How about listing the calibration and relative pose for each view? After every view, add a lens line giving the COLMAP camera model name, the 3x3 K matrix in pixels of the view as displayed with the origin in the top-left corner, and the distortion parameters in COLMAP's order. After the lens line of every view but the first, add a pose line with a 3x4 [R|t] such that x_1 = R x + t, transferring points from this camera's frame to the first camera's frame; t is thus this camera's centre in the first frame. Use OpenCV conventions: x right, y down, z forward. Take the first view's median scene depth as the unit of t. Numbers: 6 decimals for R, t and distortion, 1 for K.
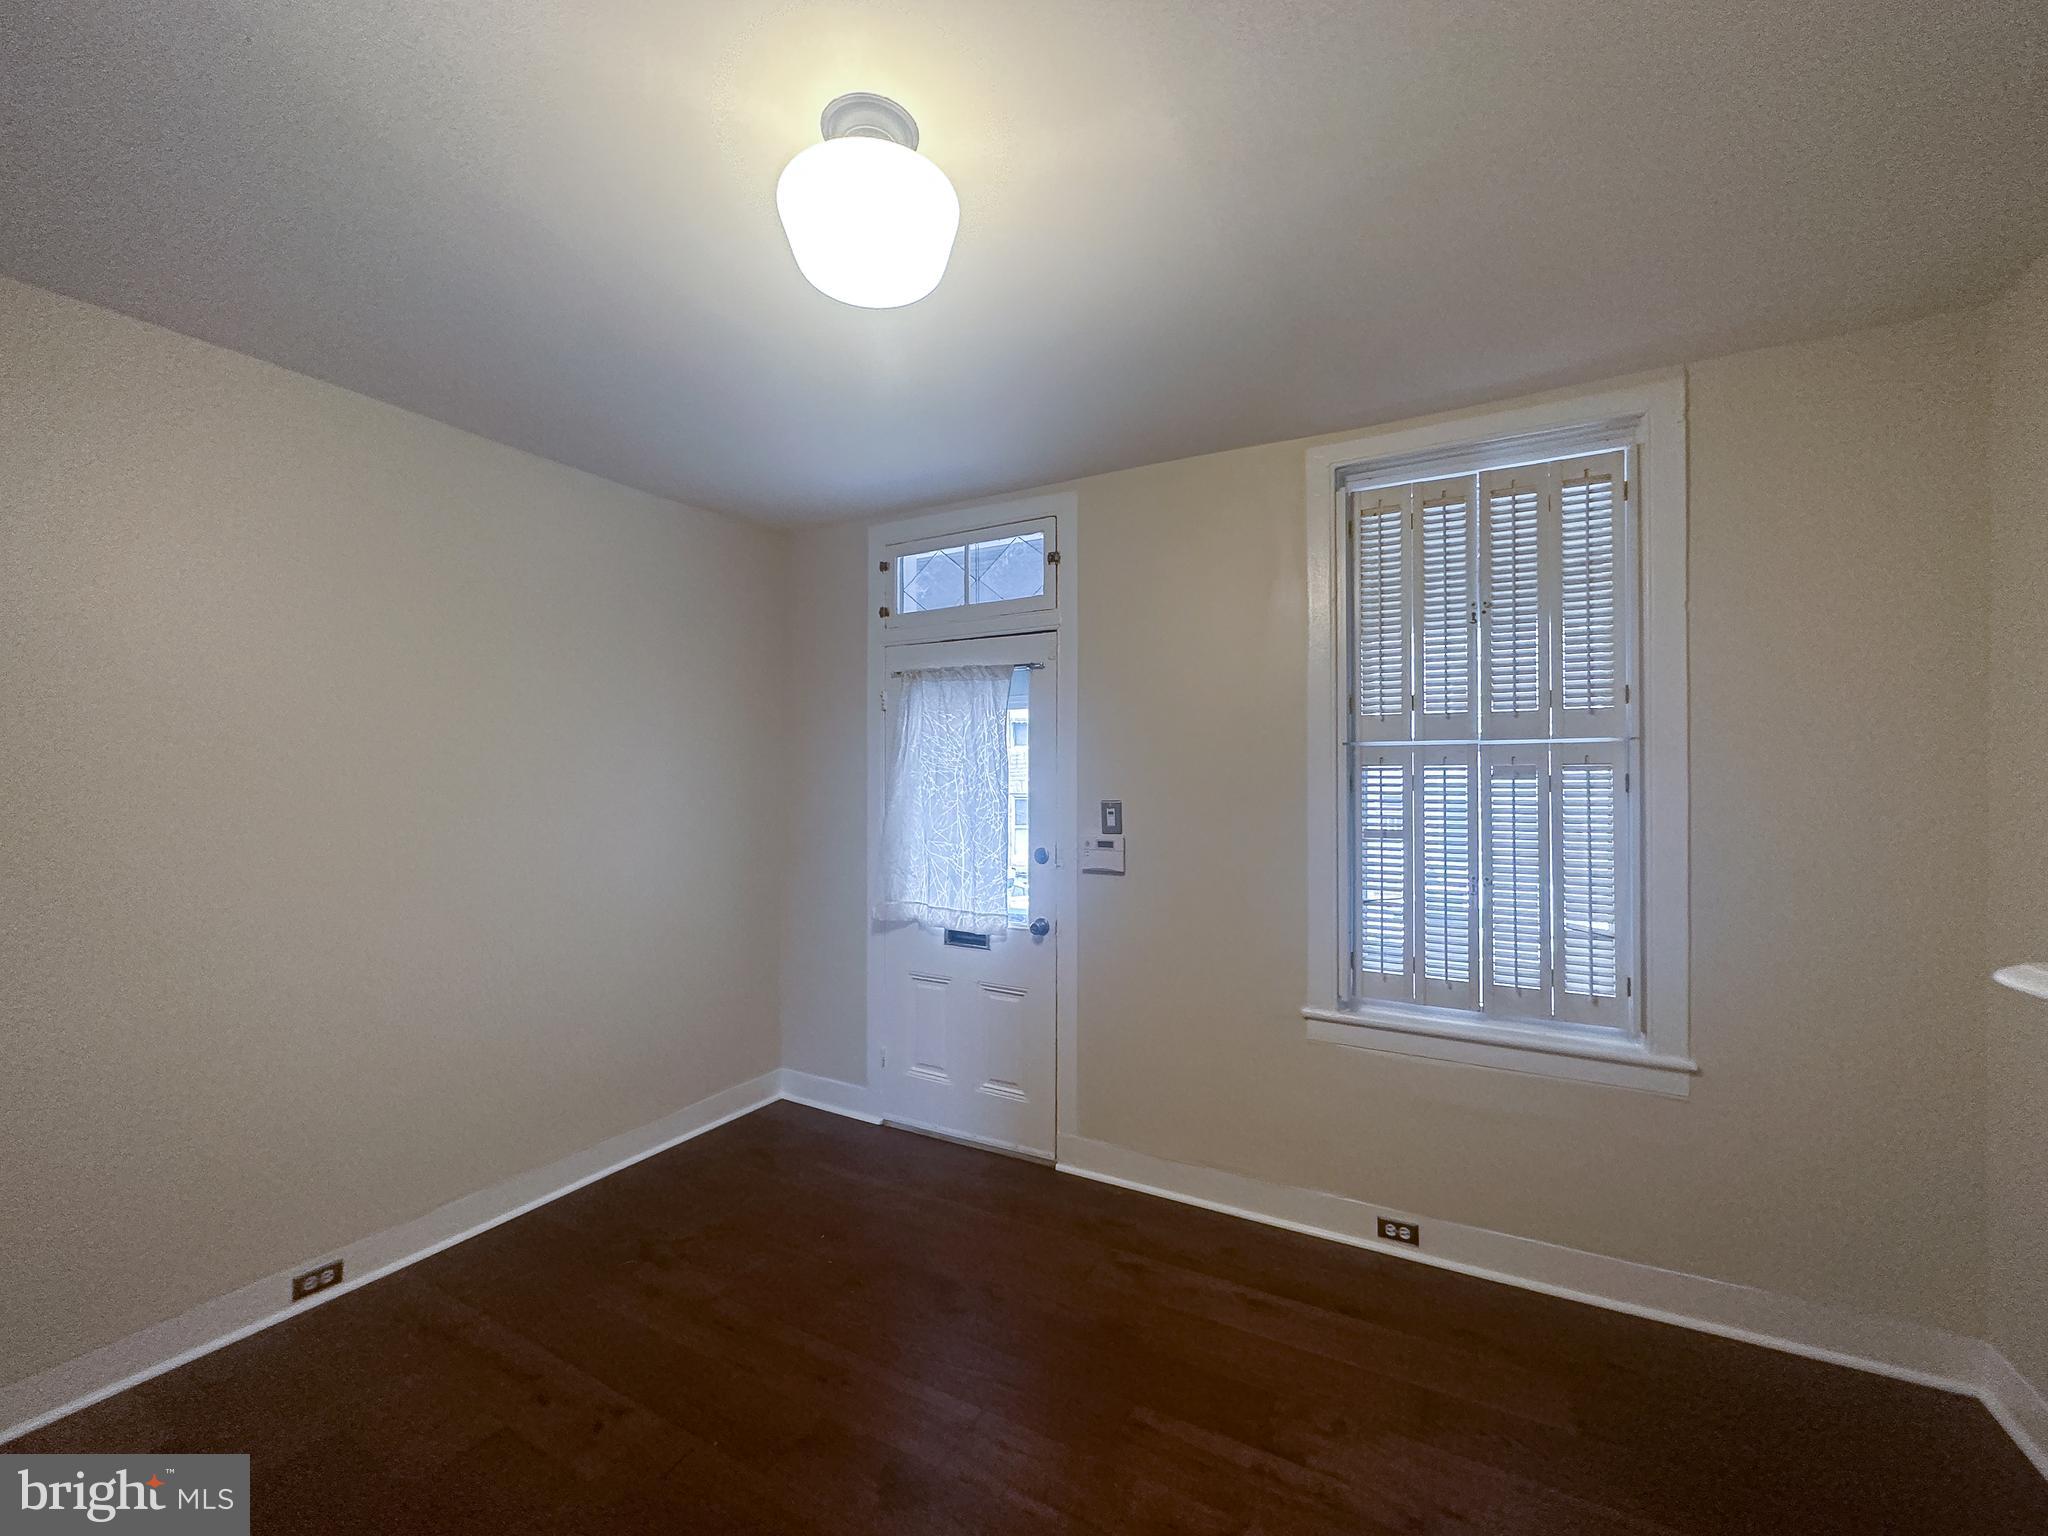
lens RADIAL K [[828.5, 0, 1017.6], [0, 828.5, 779.8], [0, 0, 1]] dist [0.000850, -0.000364]
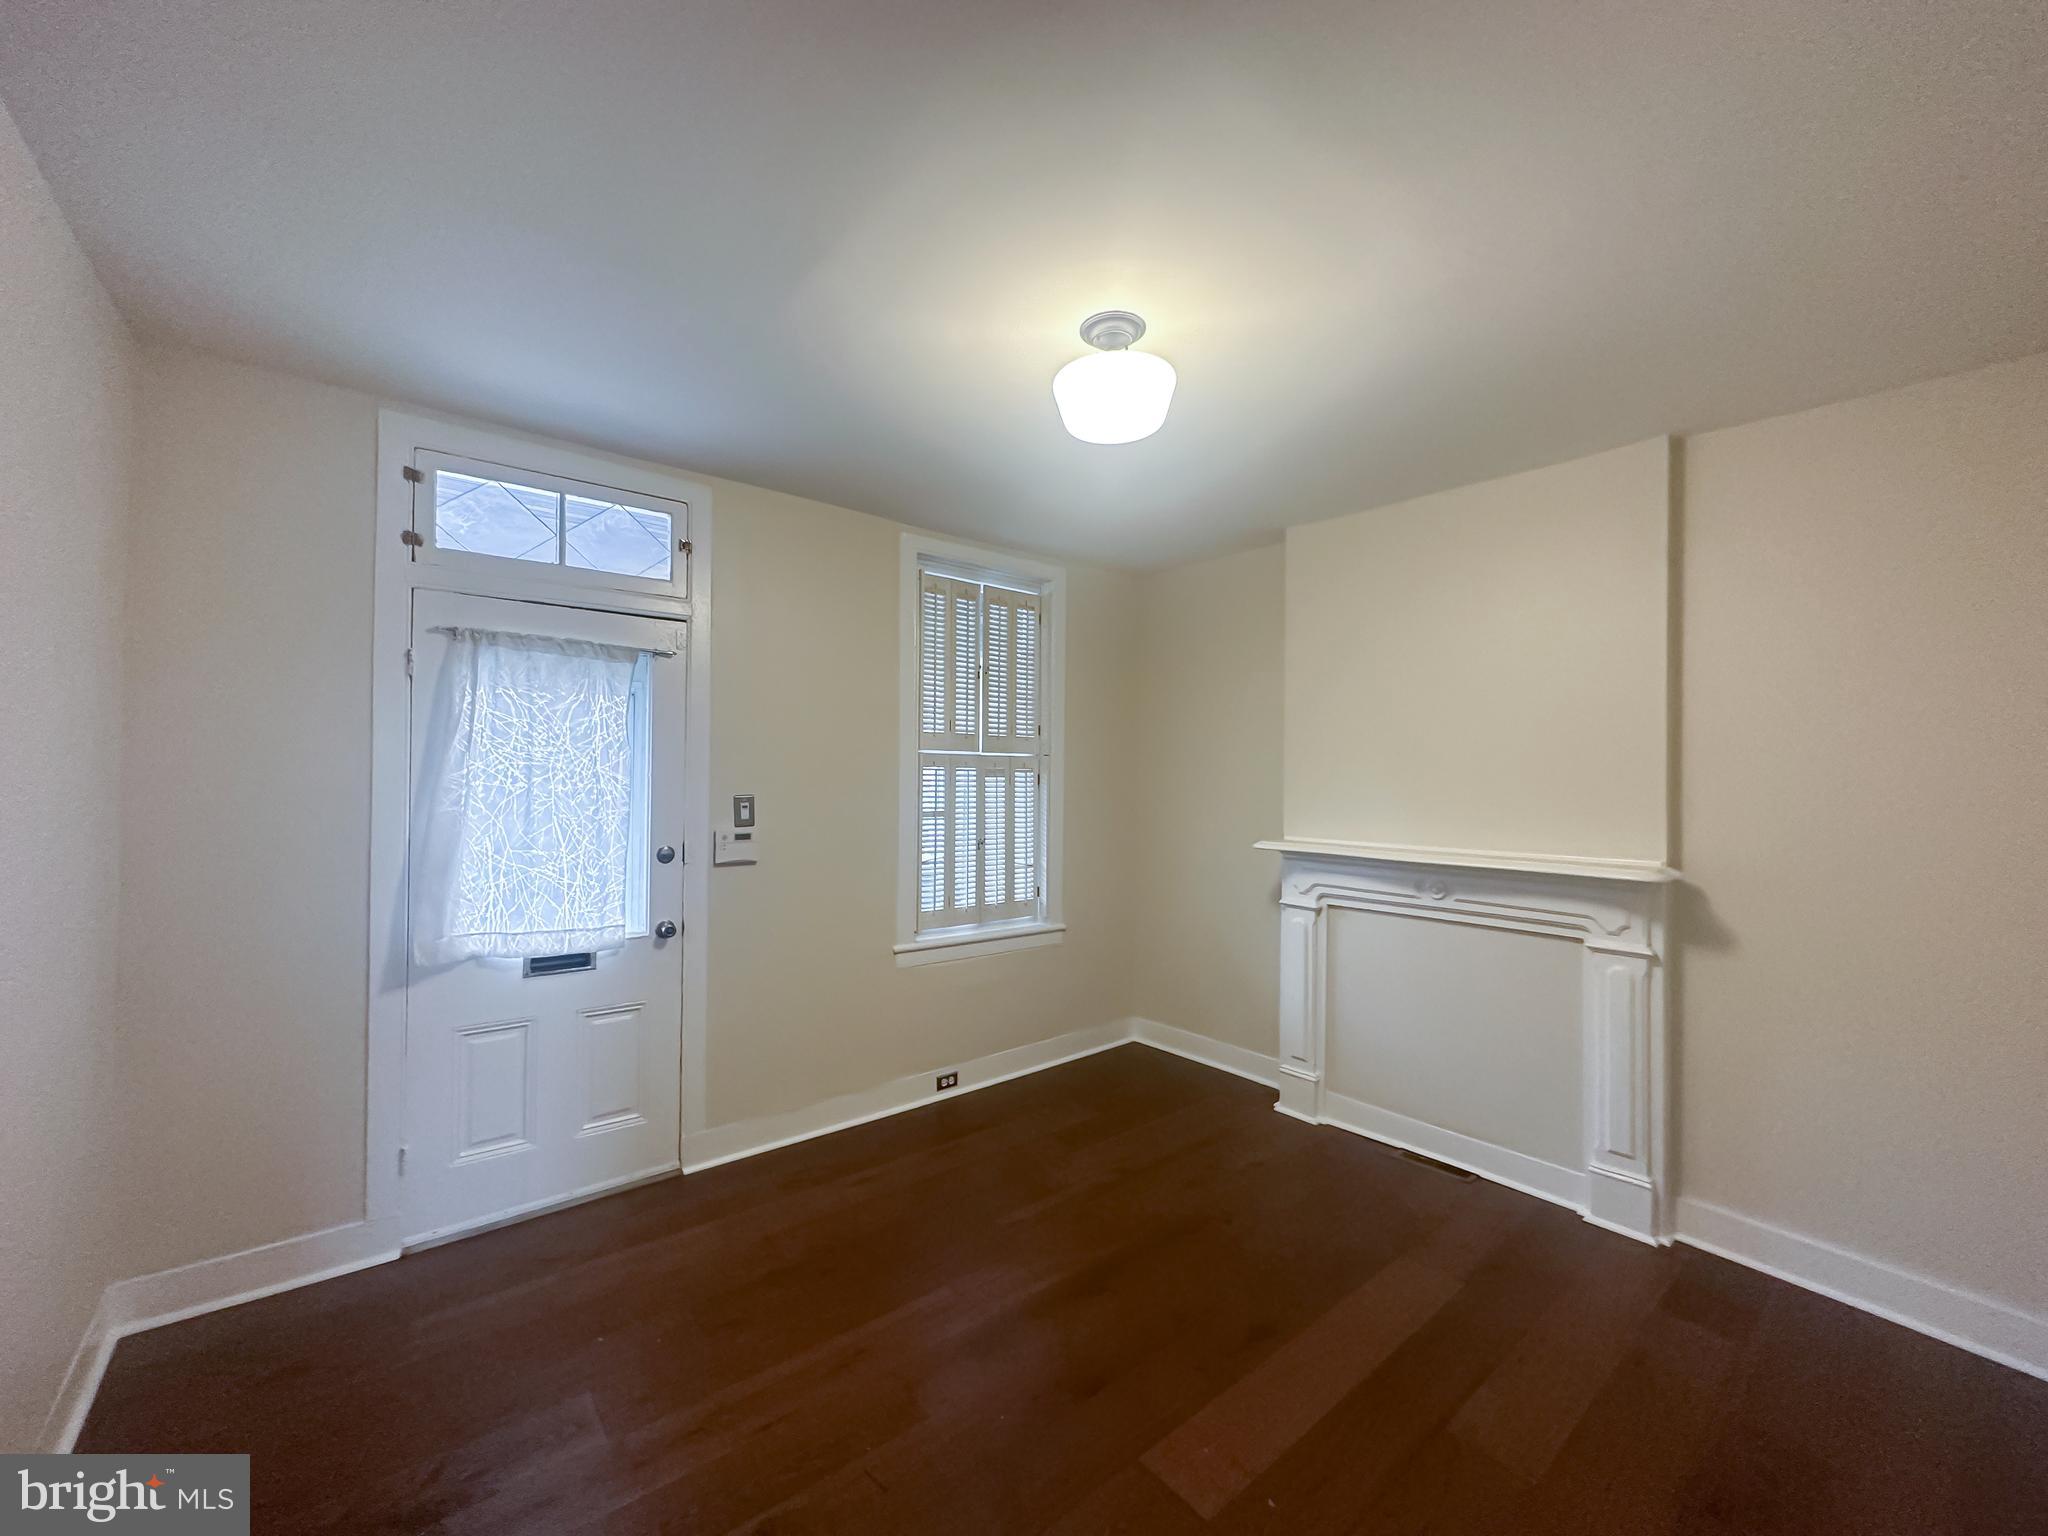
lens RADIAL K [[828.5, 0, 1026.4], [0, 828.5, 768.3], [0, 0, 1]] dist [0.000850, -0.000364]
pose [[0.358776, 0.011492, 0.933353, -0.739331], [-0.011216, 0.999905, -0.008000, -0.004696], [-0.933356, -0.007598, 0.358871, 0.283659]]
